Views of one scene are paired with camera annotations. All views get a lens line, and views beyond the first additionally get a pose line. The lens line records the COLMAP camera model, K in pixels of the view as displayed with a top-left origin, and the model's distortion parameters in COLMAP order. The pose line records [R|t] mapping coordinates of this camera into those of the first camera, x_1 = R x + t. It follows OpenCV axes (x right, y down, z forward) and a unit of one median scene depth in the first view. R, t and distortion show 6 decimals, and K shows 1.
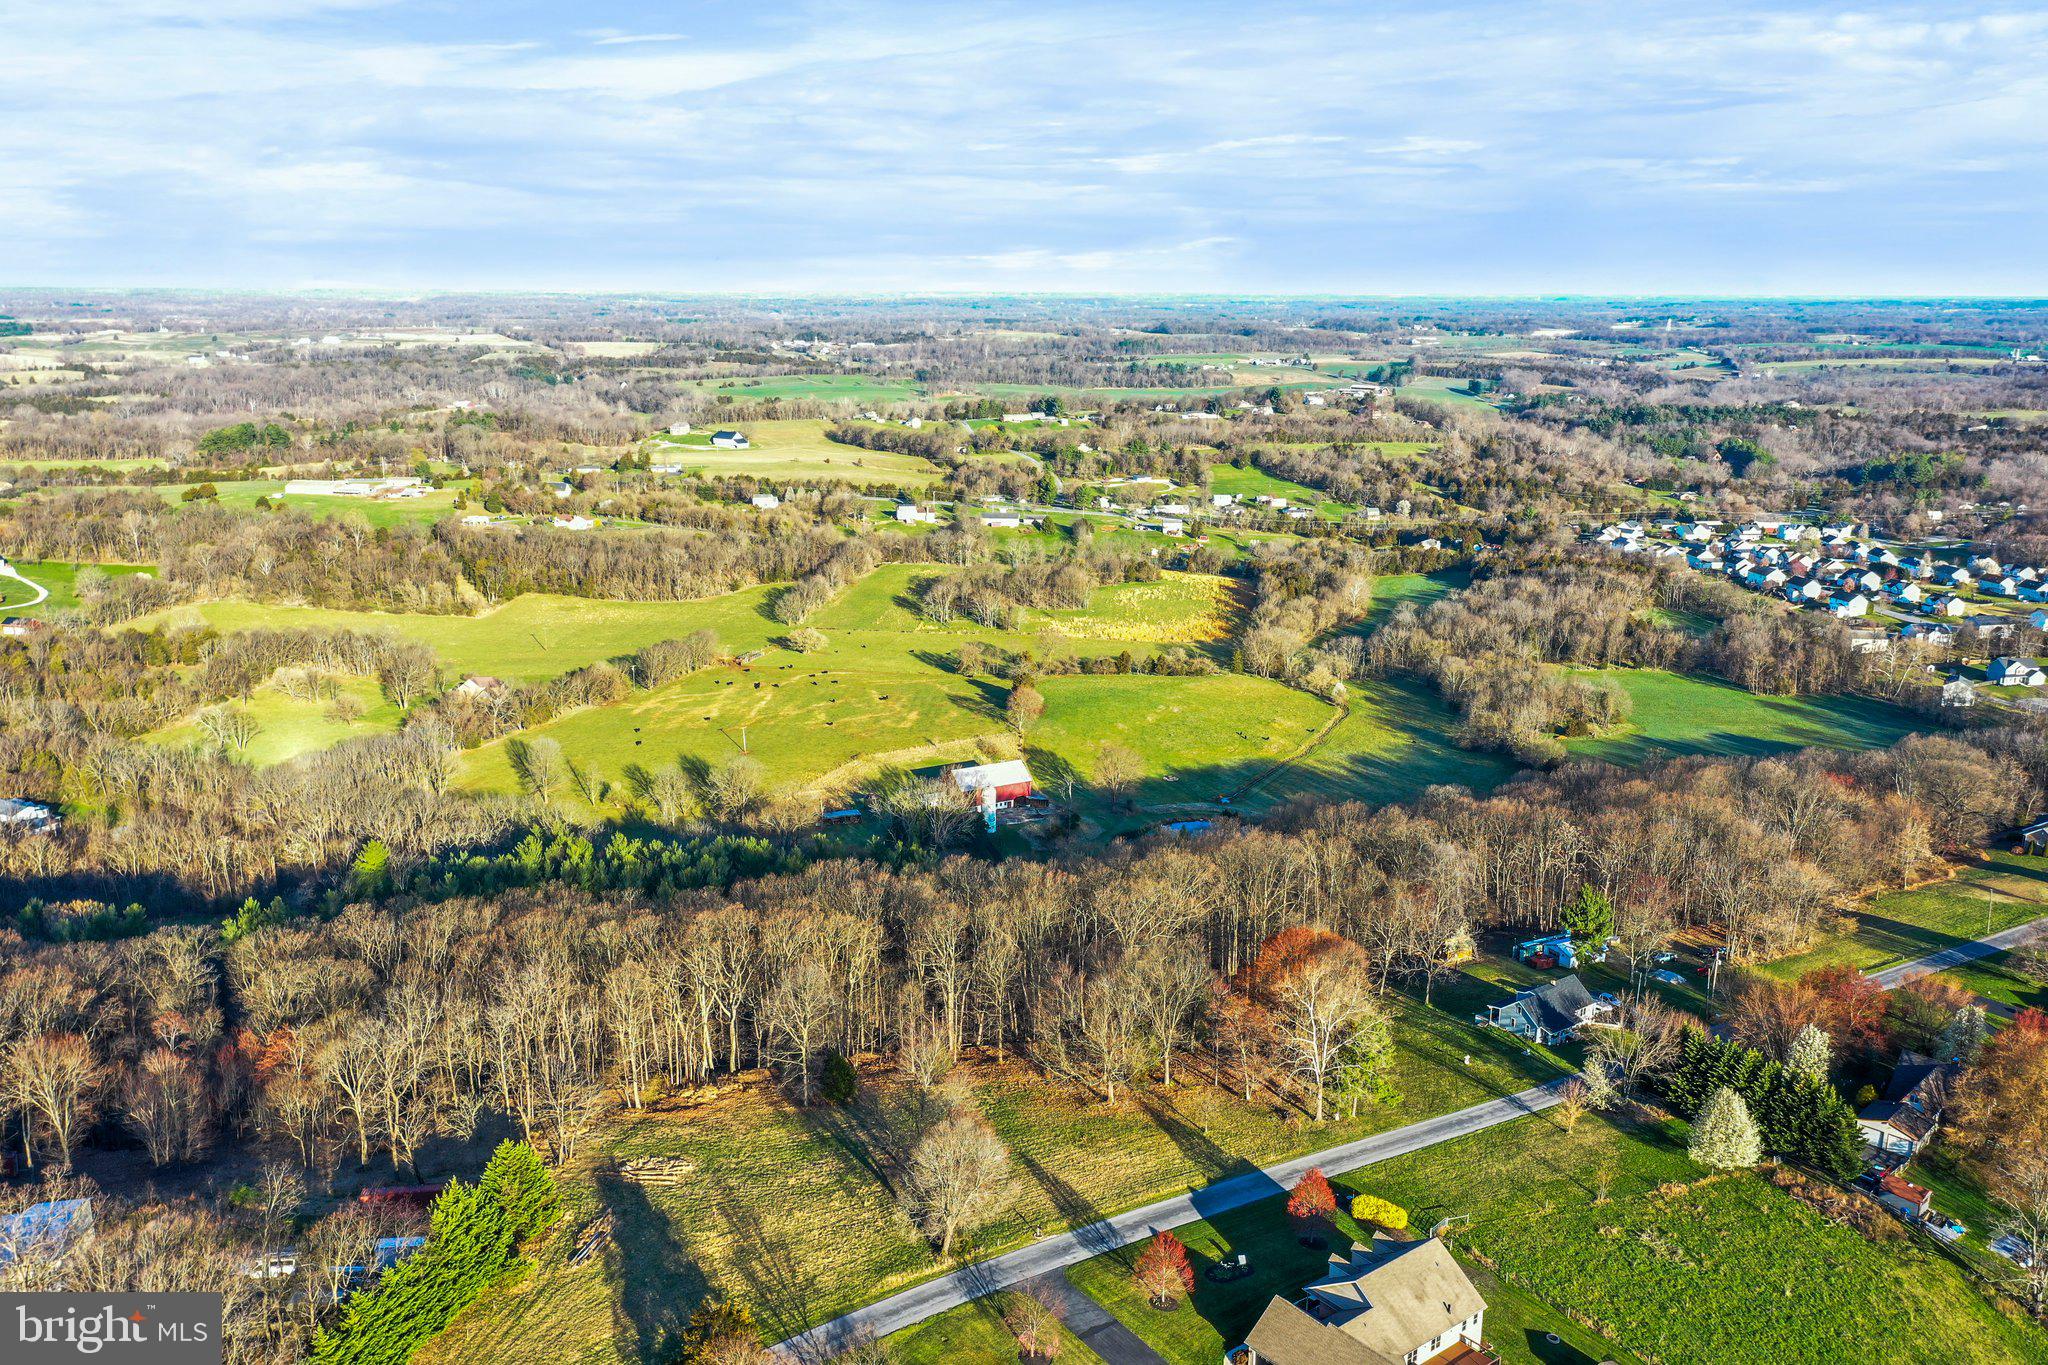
lens RADIAL K [[1627.0, 0, 1024.0], [0, 1627.0, 682.5], [0, 0, 1]] dist [-0.006689, -0.002523]
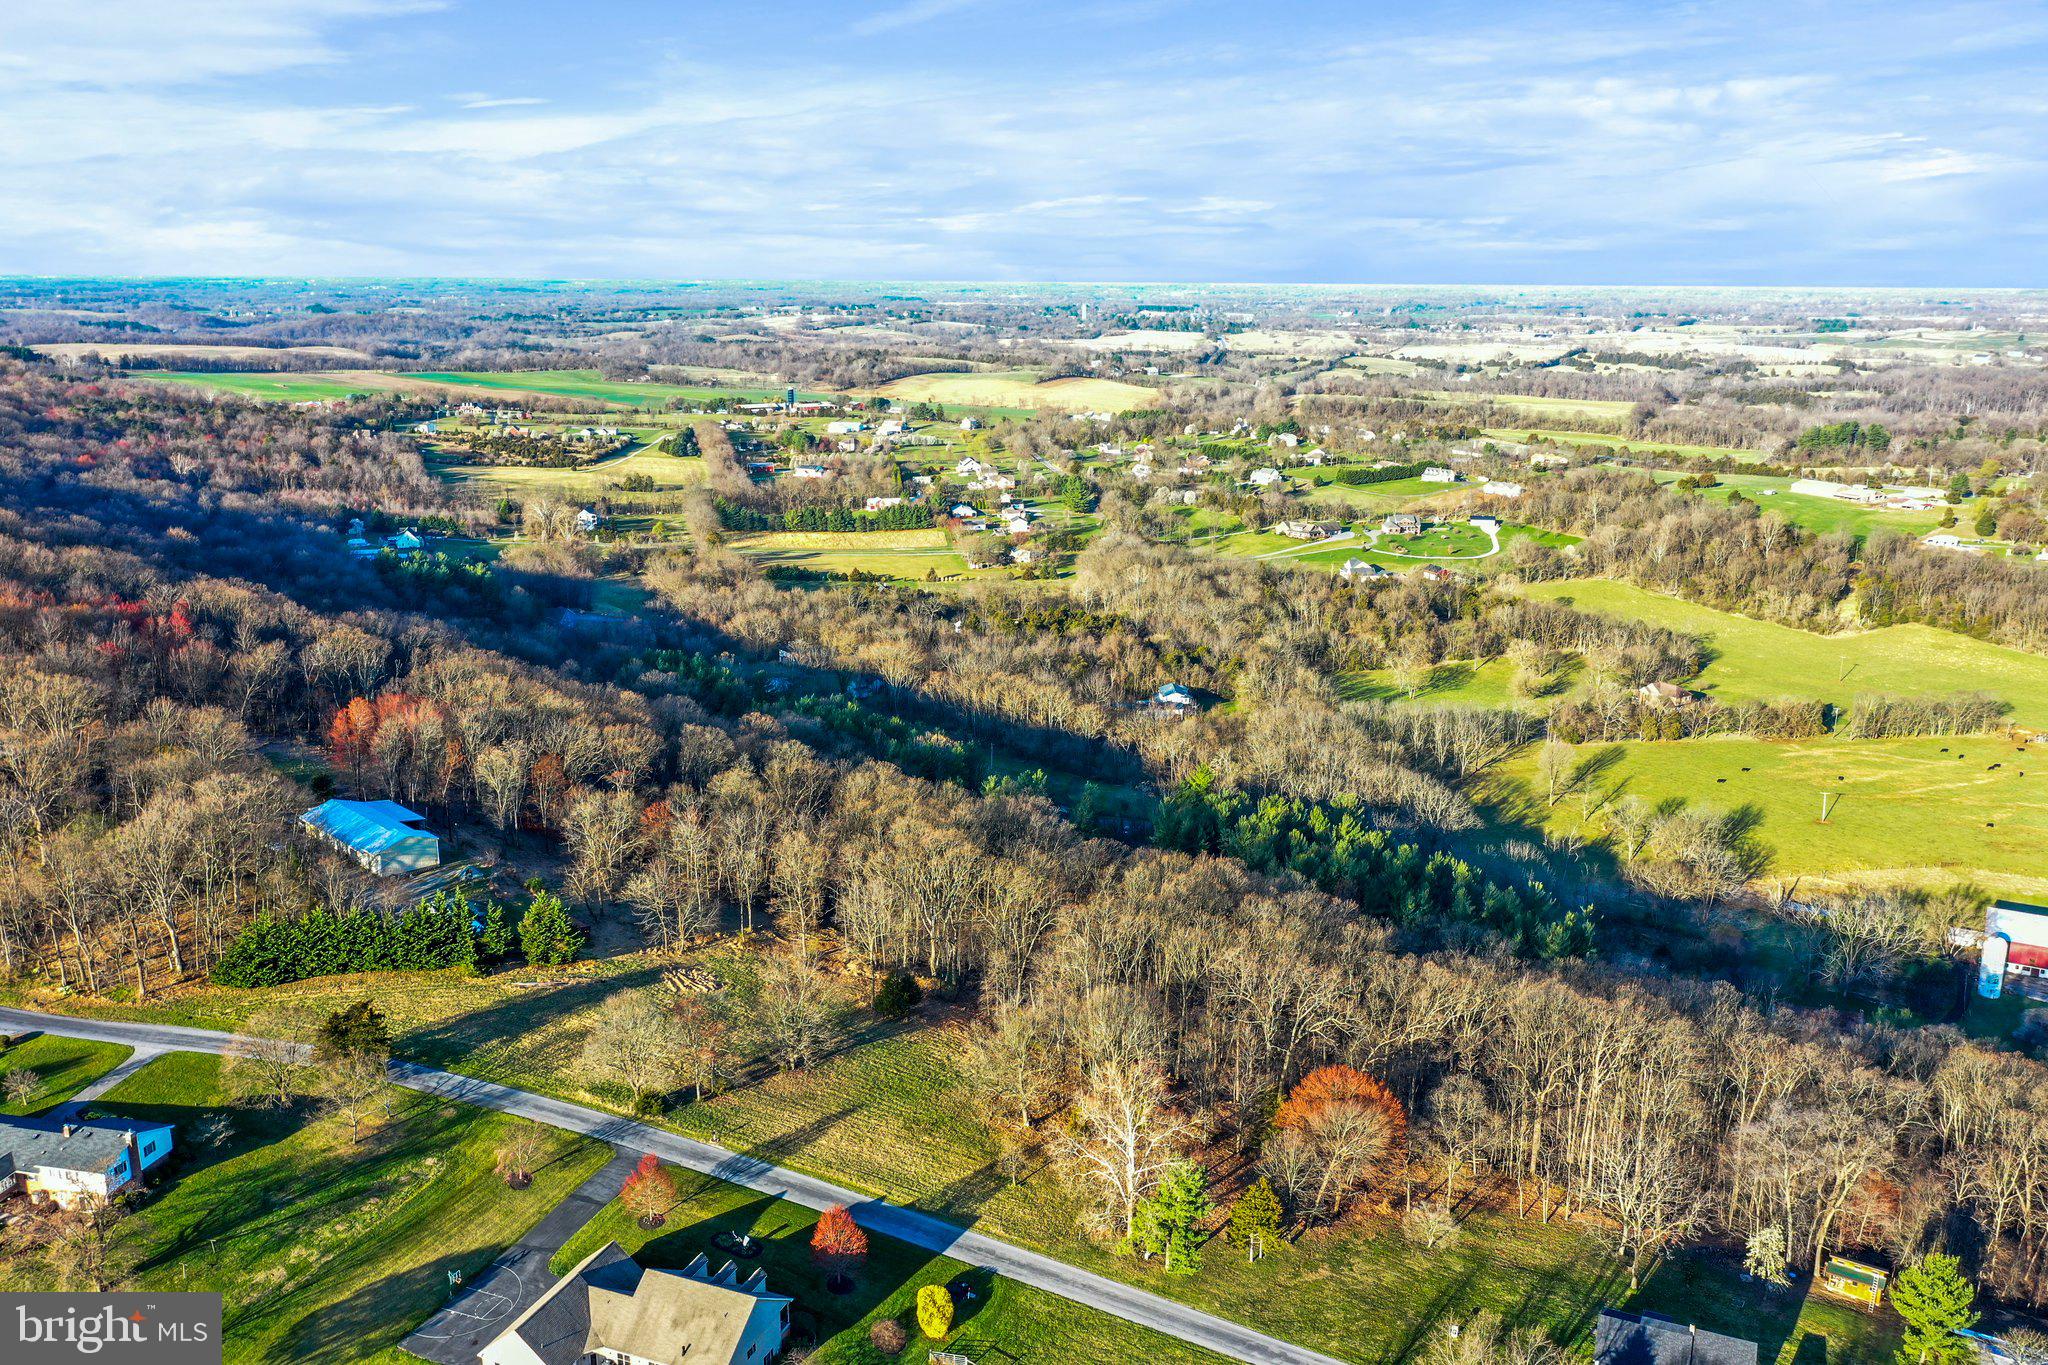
lens RADIAL K [[1619.9, 0, 1028.6], [0, 1619.9, 662.8], [0, 0, 1]] dist [0.013072, 0.006241]
pose [[0.499871, 0.188296, -0.845384, 0.146022], [-0.198035, 0.975072, 0.100085, -0.018546], [0.843155, 0.117386, 0.524700, 0.084828]]
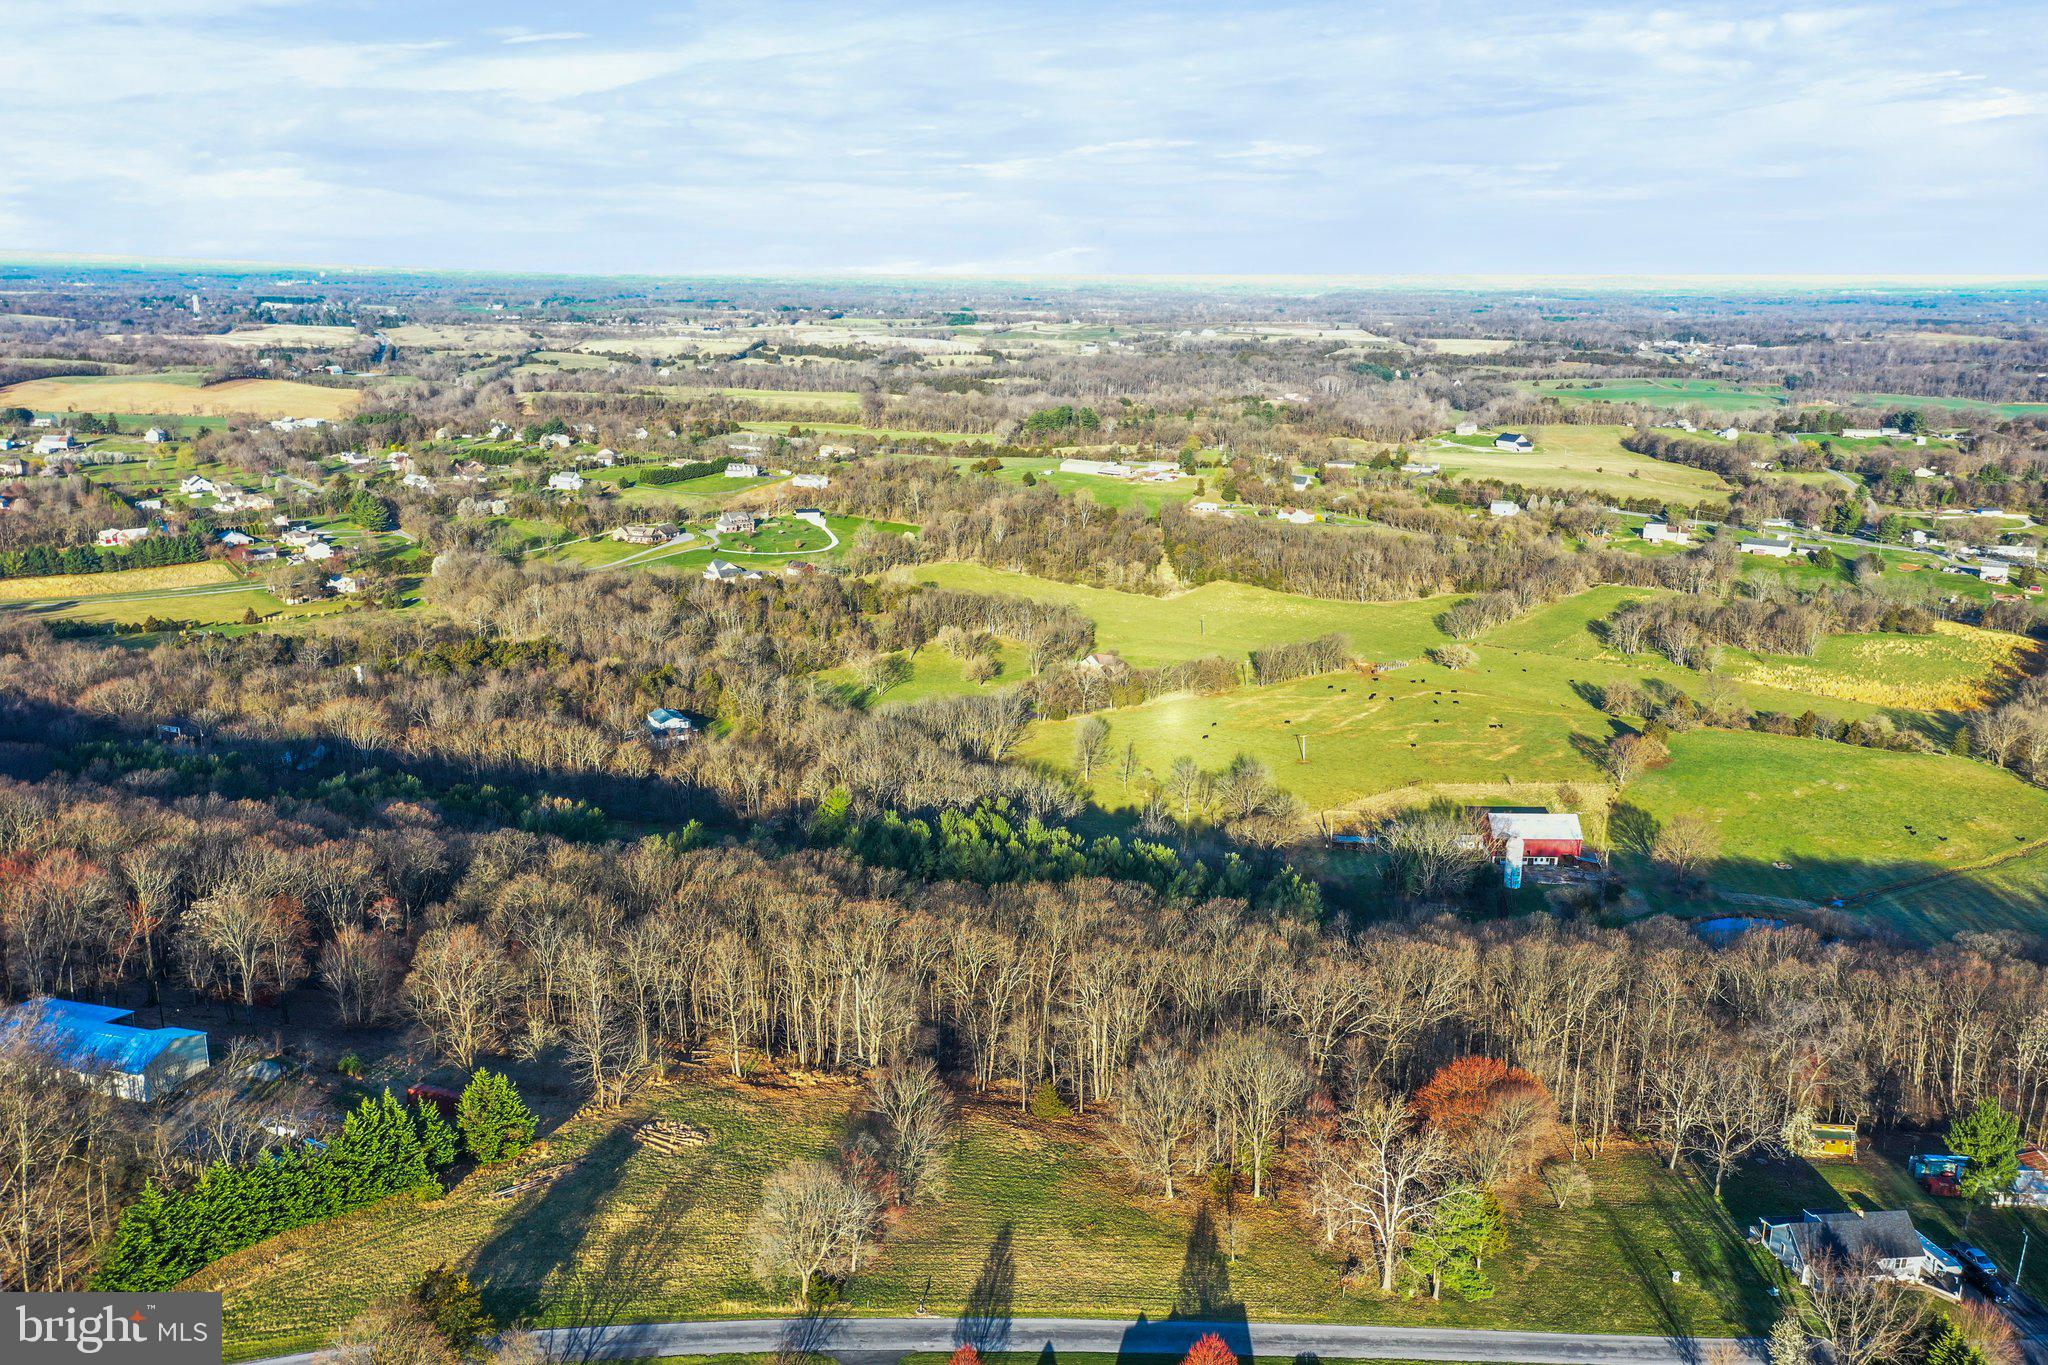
lens RADIAL K [[1619.9, 0, 1024.0], [0, 1619.9, 682.5], [0, 0, 1]] dist [0.007787, 0.002564]
pose [[0.861683, 0.121265, -0.492745, 0.069783], [-0.120173, 0.992170, 0.034021, -0.007464], [0.493012, 0.029900, 0.869509, 0.033141]]
